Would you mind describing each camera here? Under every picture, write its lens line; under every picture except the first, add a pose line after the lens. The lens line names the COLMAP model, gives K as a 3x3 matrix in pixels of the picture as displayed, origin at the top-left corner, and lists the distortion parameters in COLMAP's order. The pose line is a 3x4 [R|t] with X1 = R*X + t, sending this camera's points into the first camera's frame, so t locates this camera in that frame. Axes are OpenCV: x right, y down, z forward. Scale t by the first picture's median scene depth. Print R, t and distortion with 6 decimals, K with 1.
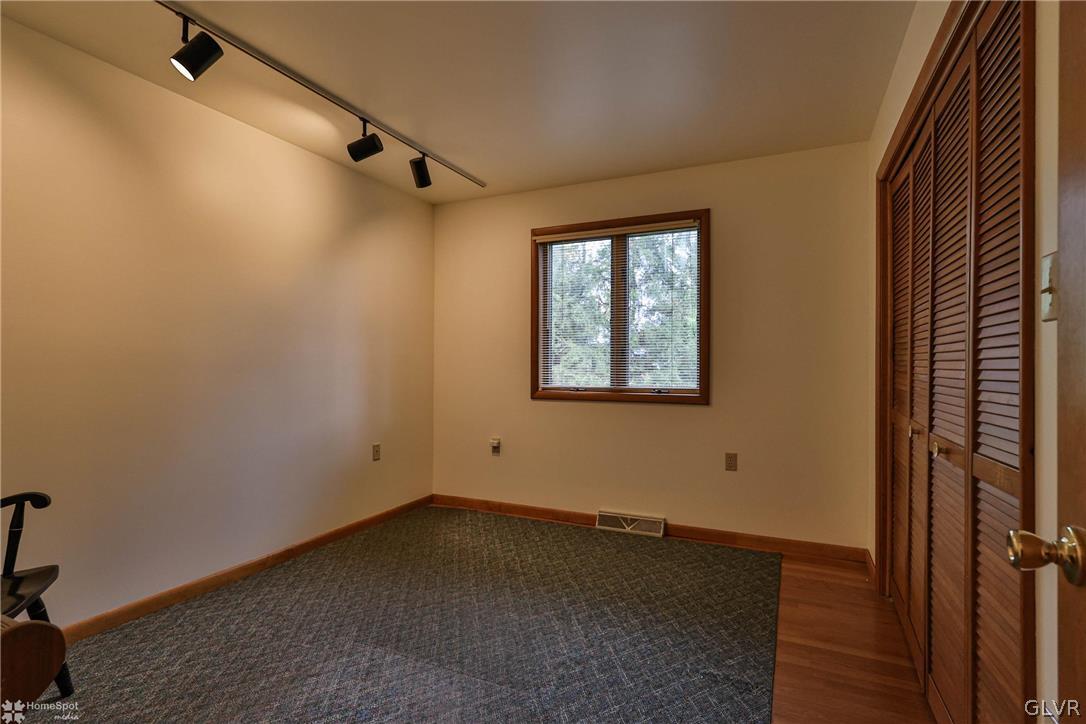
lens RADIAL K [[542.1, 0, 543.0], [0, 542.1, 362.0], [0, 0, 1]] dist [-0.000121, -0.000090]
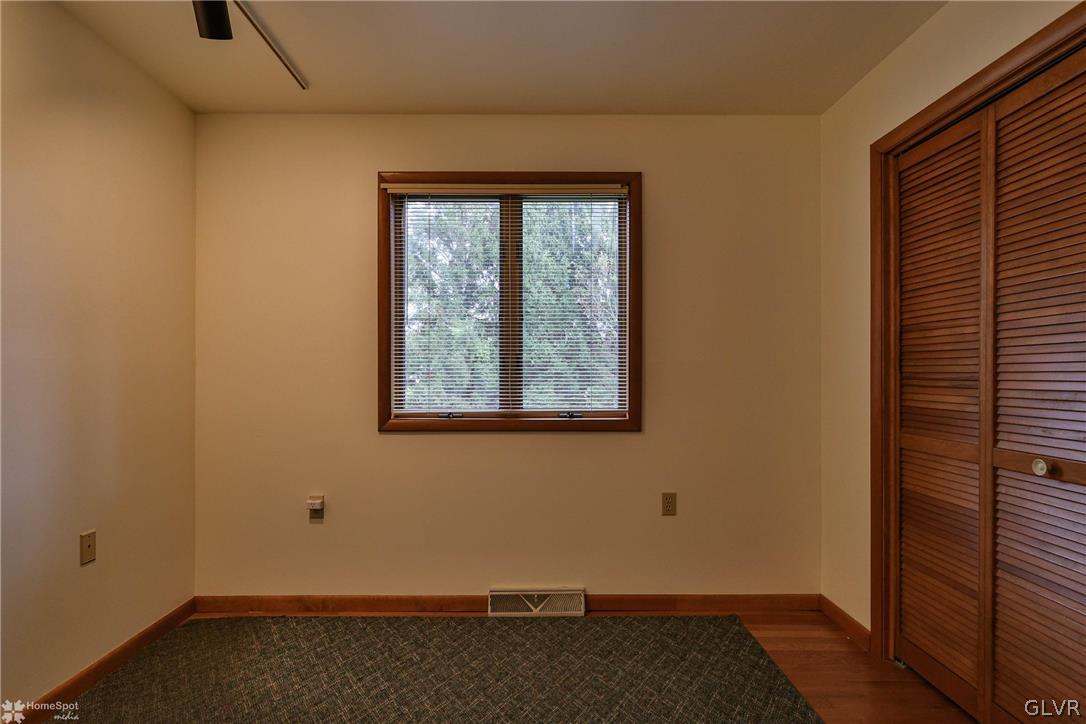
lens RADIAL K [[564.0, 0, 542.4], [0, 564.0, 378.1], [0, 0, 1]] dist [0.000995, -0.000213]
pose [[0.901095, -0.004312, 0.433600, -0.150722], [0.001137, 0.999971, 0.007580, -0.001773], [-0.433620, -0.006337, 0.901073, 0.327170]]
